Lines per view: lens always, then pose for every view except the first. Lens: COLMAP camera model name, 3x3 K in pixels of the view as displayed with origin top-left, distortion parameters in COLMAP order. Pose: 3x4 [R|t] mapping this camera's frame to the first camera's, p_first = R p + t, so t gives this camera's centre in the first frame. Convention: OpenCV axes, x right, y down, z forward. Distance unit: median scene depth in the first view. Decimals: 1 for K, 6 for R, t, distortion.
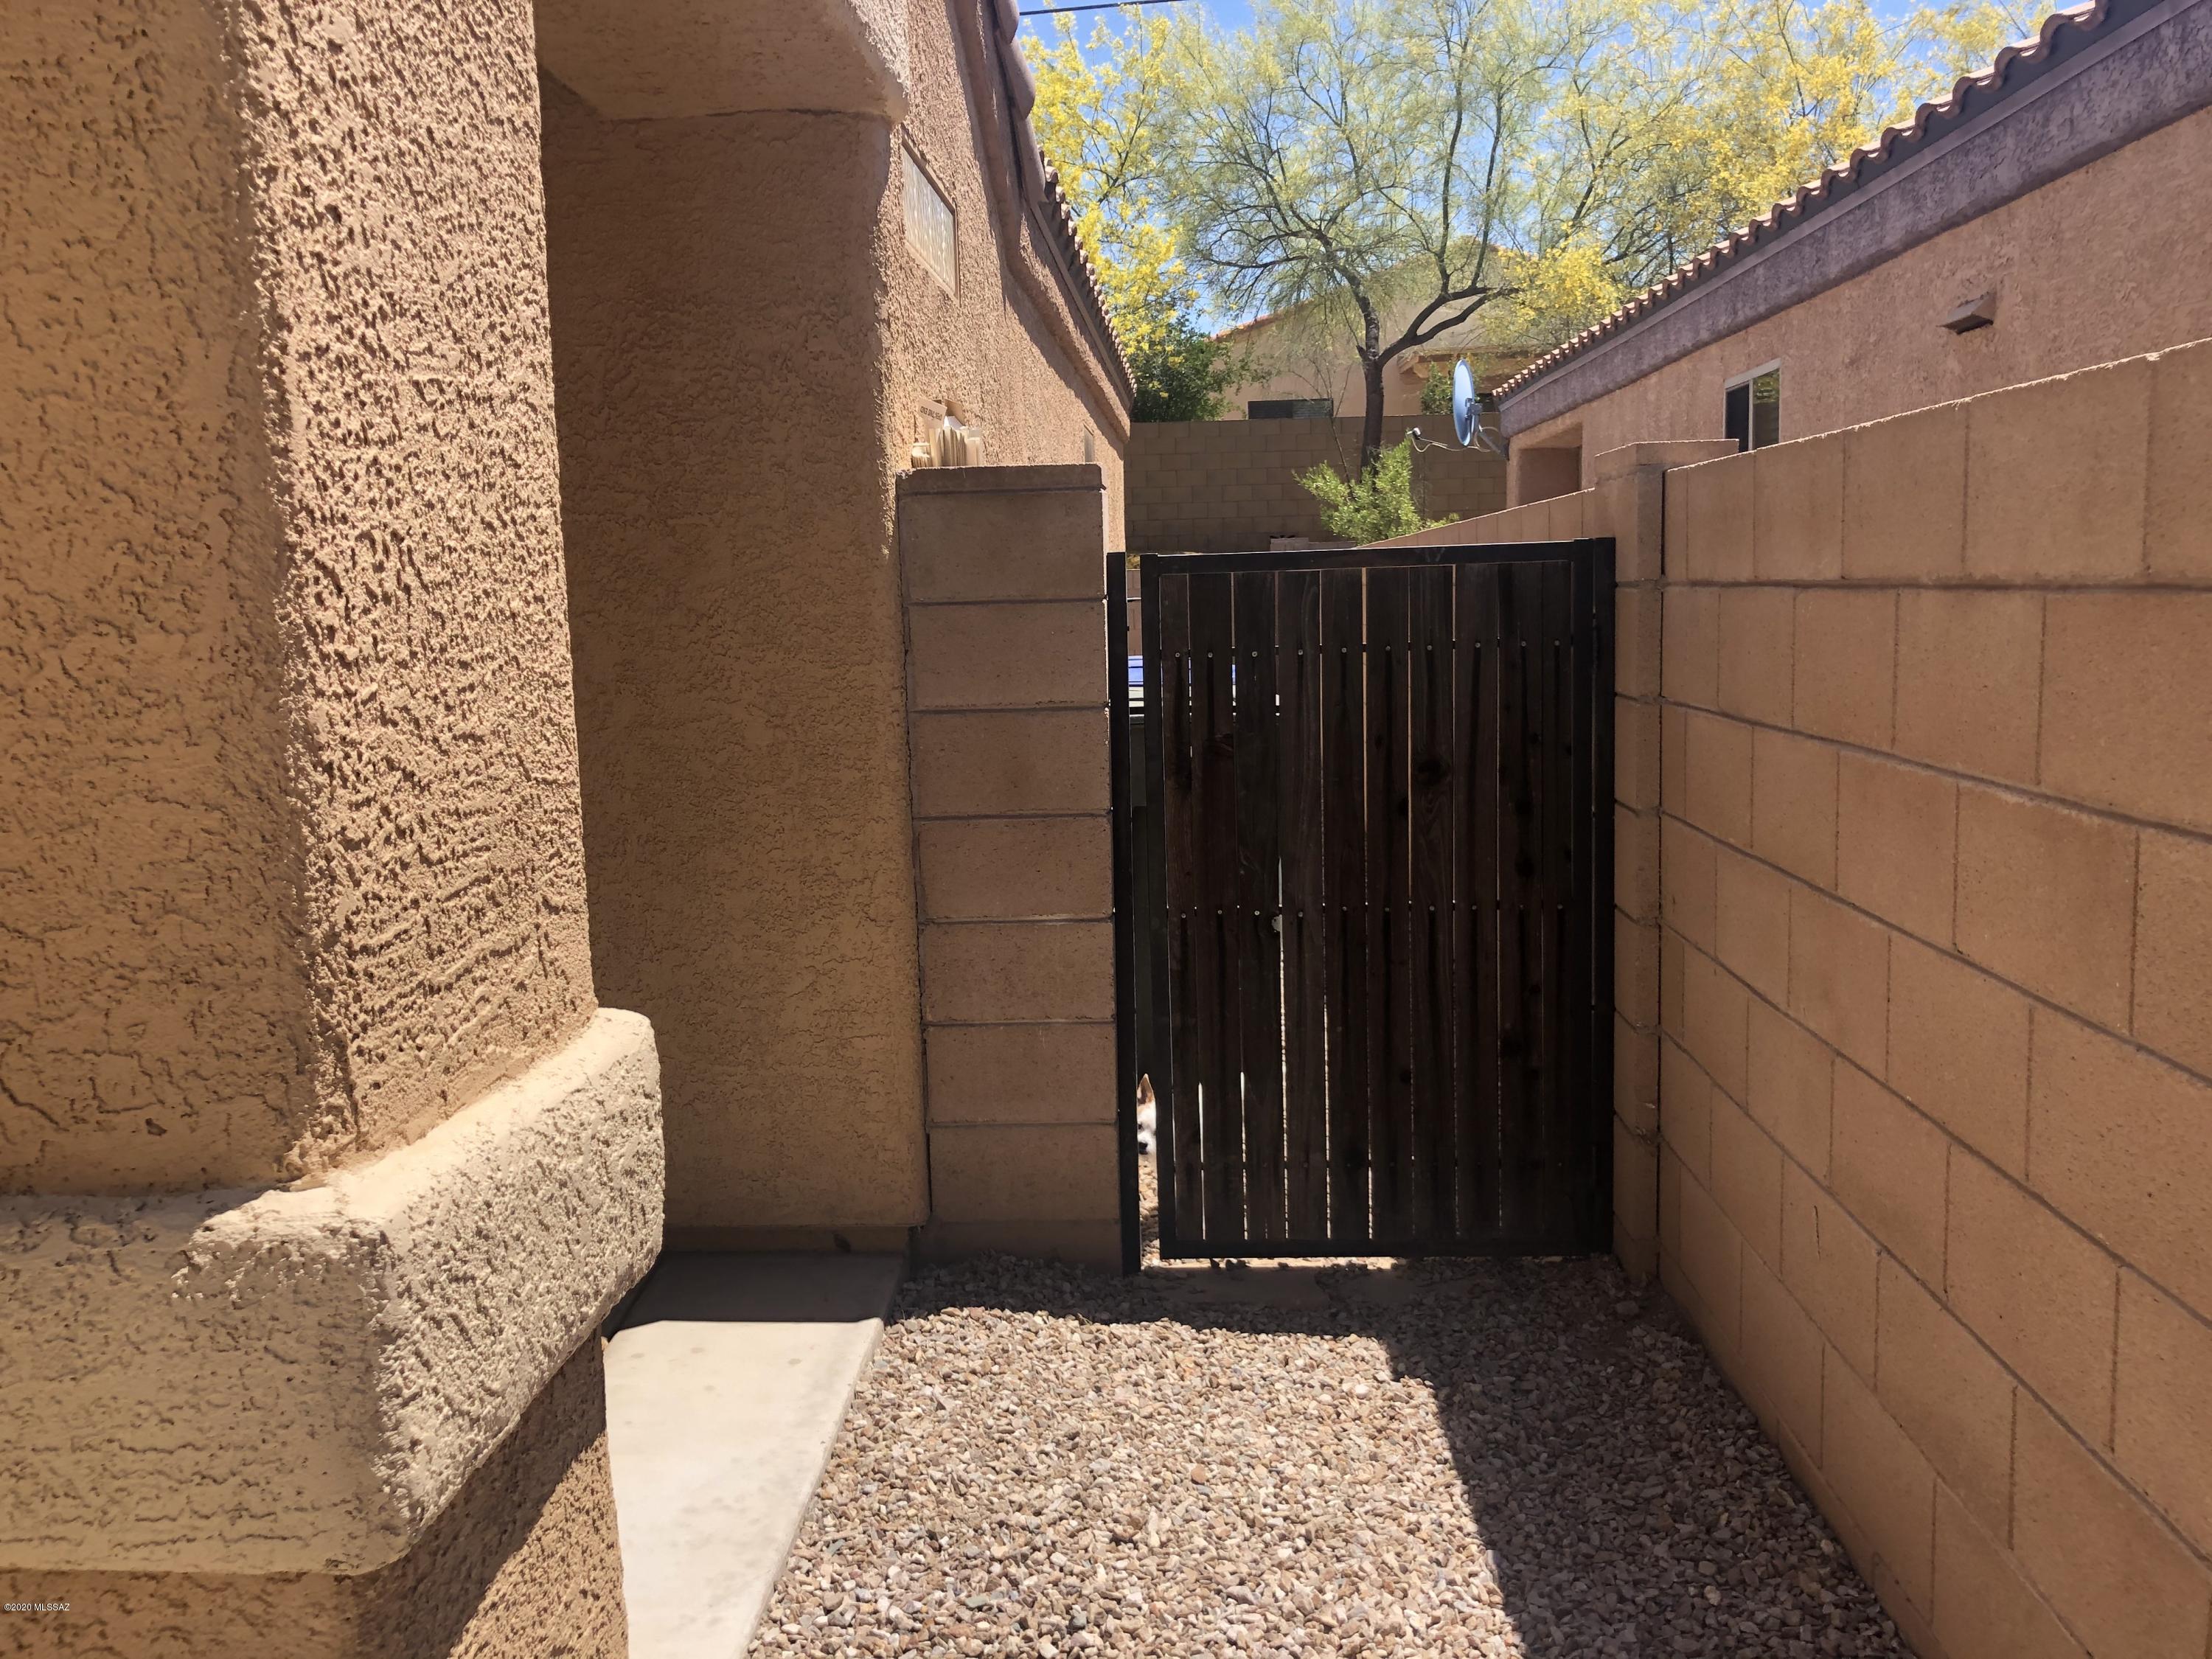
lens RADIAL K [[1816.3, 0, 1110.5], [0, 1816.3, 817.4], [0, 0, 1]] dist [0.012543, -0.011316]
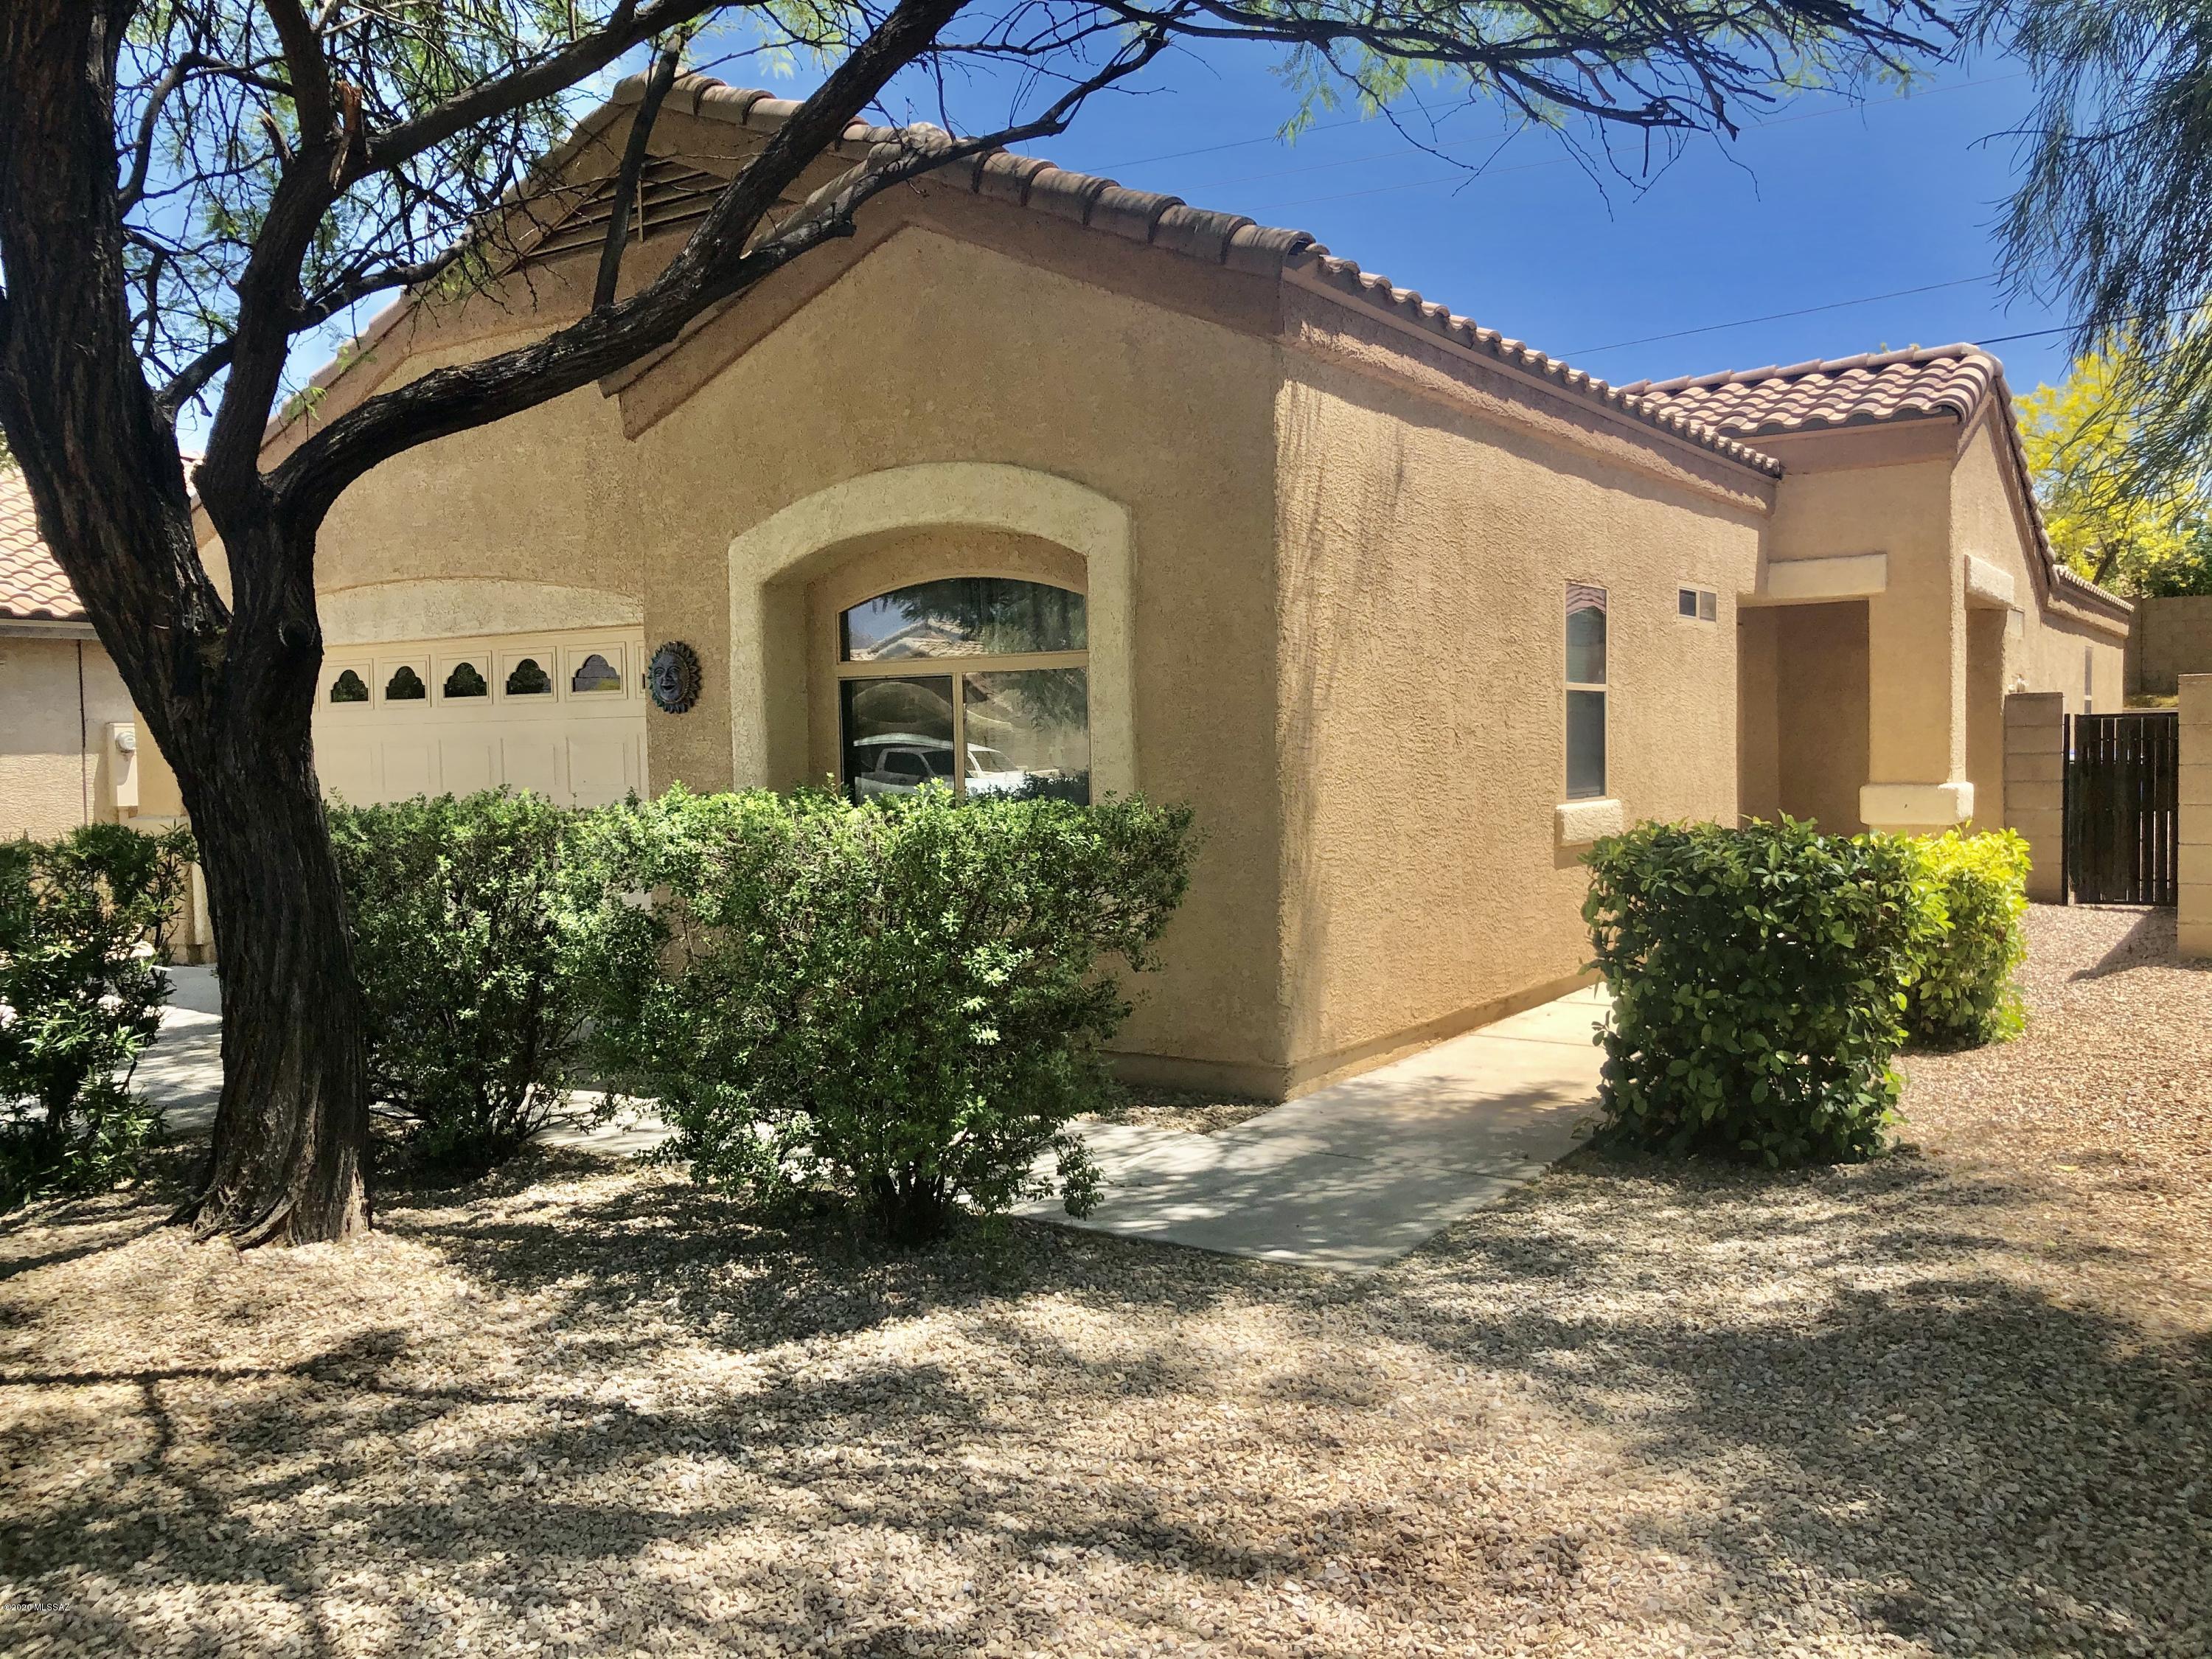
lens RADIAL K [[1800.9, 0, 1109.8], [0, 1800.9, 804.9], [0, 0, 1]] dist [0.009785, -0.000350]
pose [[0.855966, 0.034901, -0.515853, 0.053944], [-0.072097, 0.996028, -0.052244, 0.085174], [0.511981, 0.081911, 0.855082, -0.725618]]
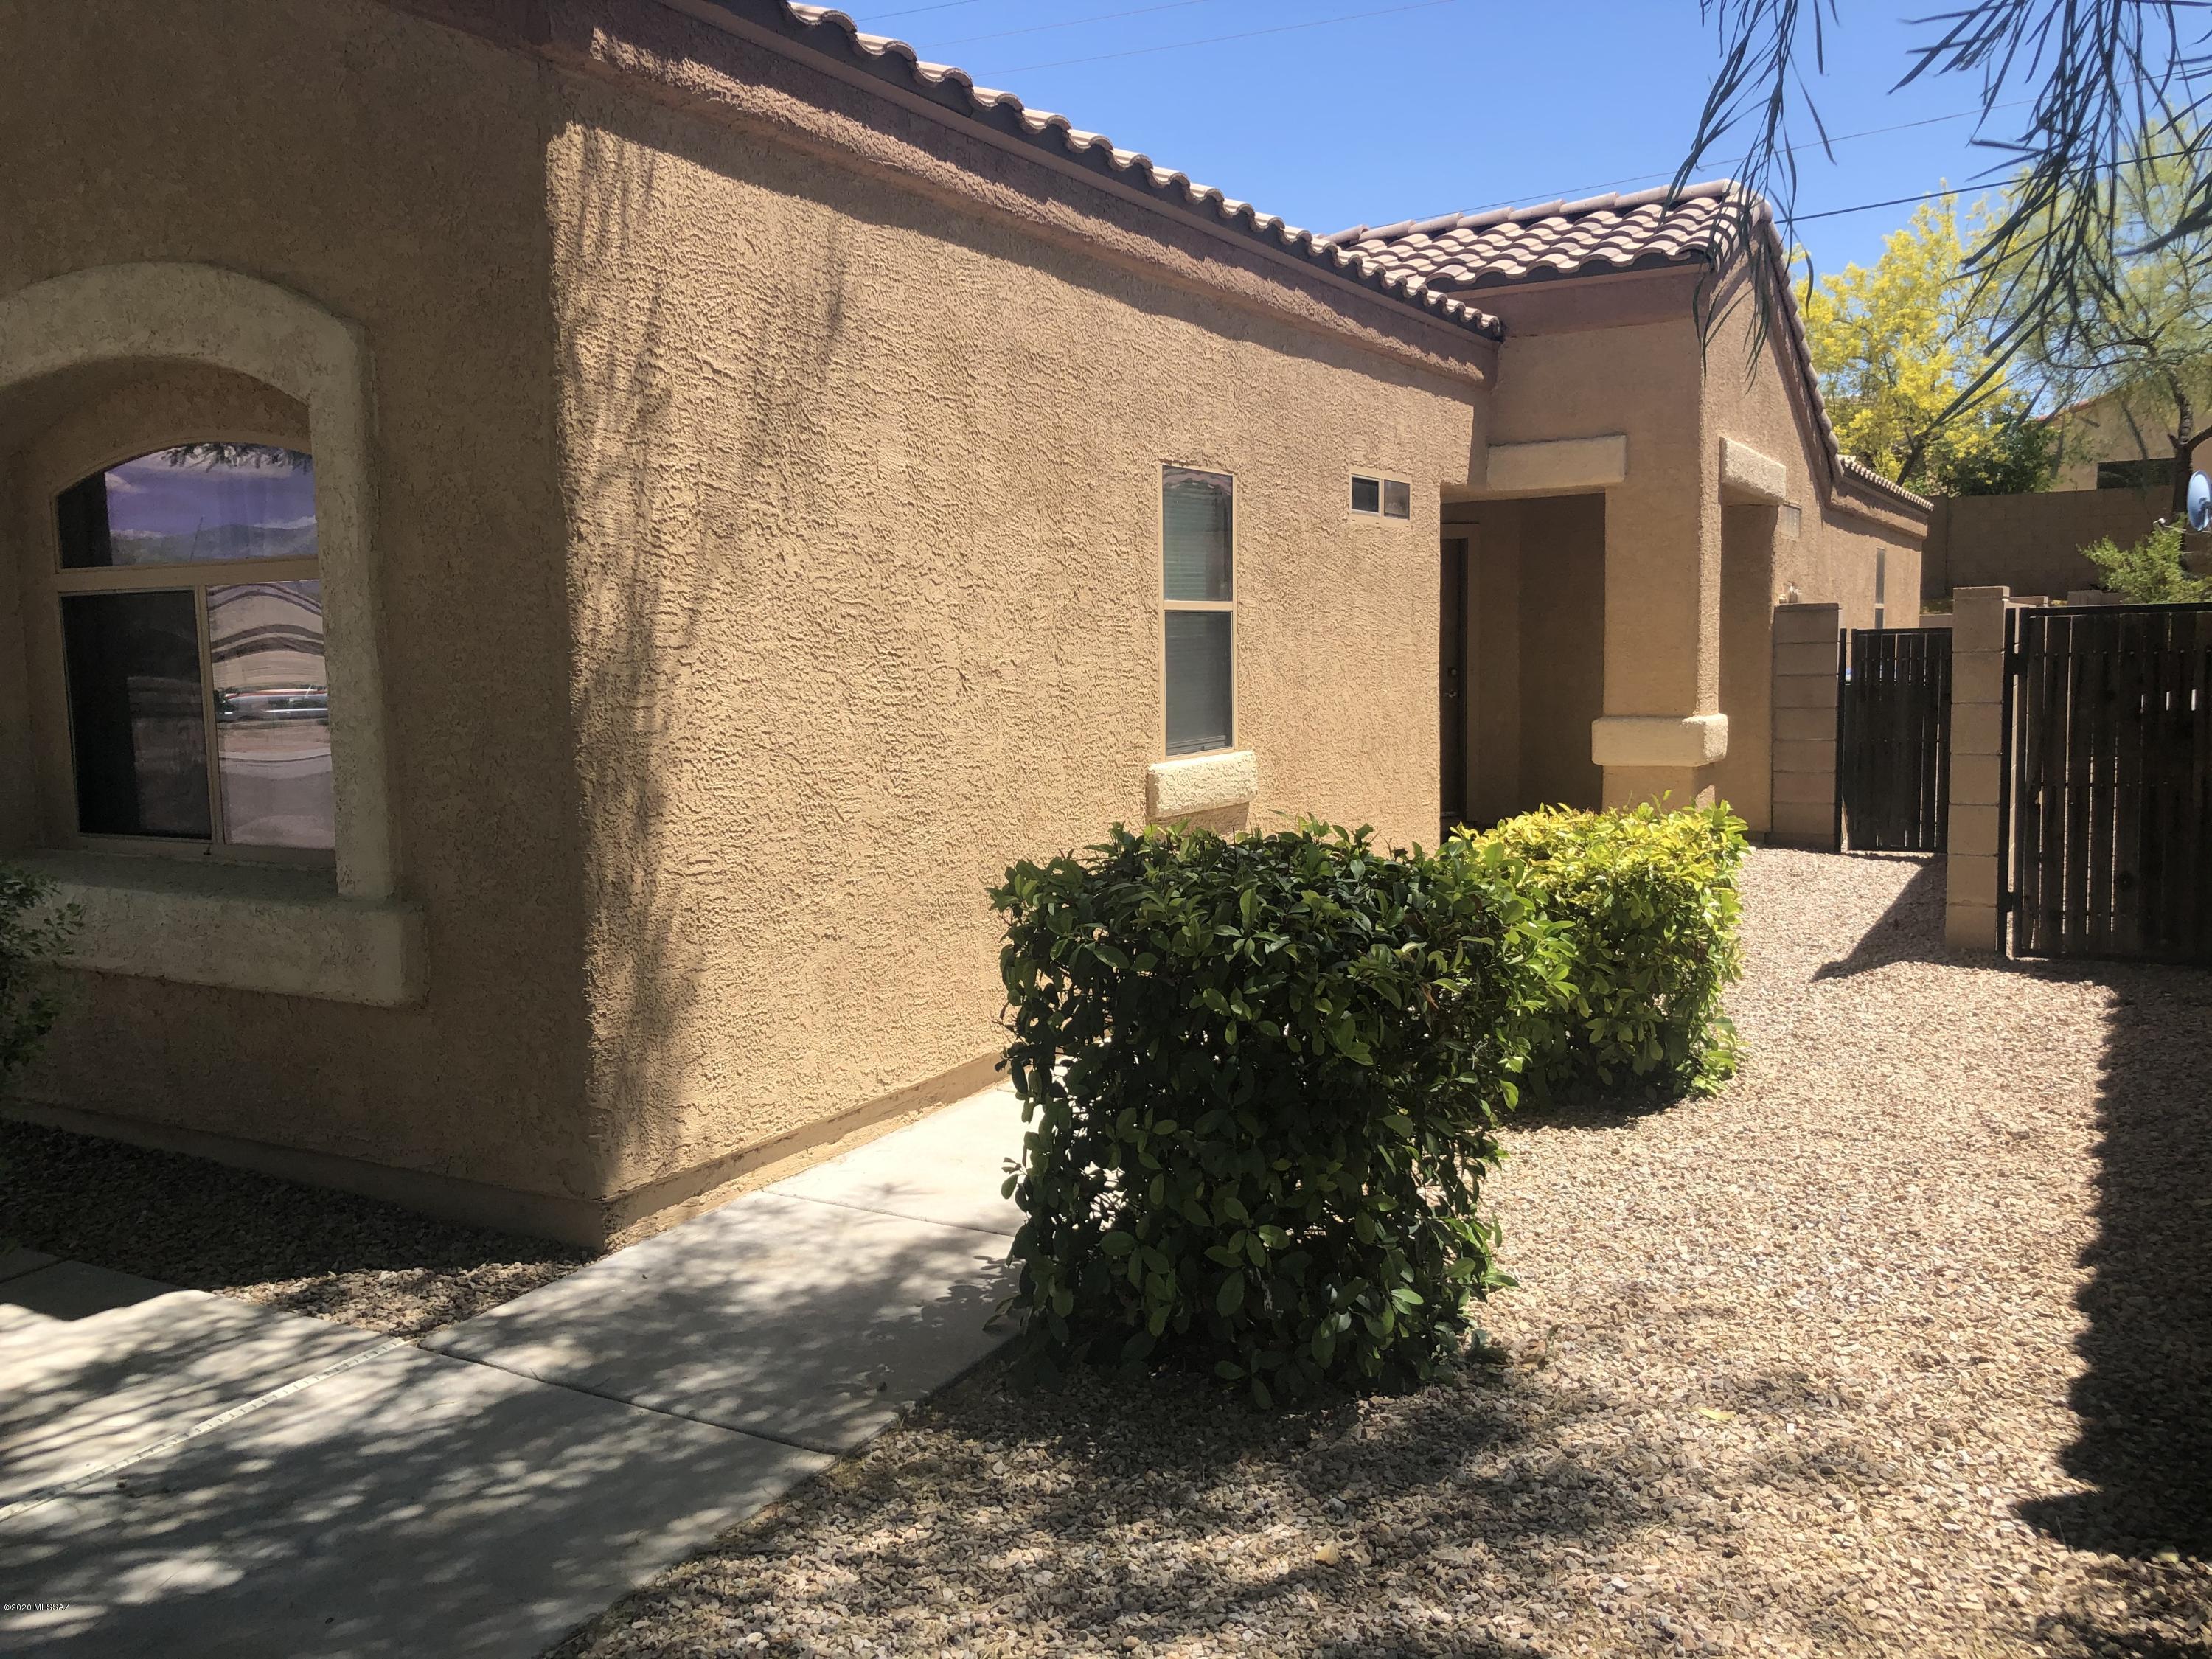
lens RADIAL K [[1800.3, 0, 1108.6], [0, 1800.3, 799.1], [0, 0, 1]] dist [0.055302, -0.090680]
pose [[0.895026, 0.052360, -0.442930, 0.061340], [-0.061832, 0.998062, -0.006960, 0.056911], [0.441707, 0.033616, 0.896529, -0.550642]]
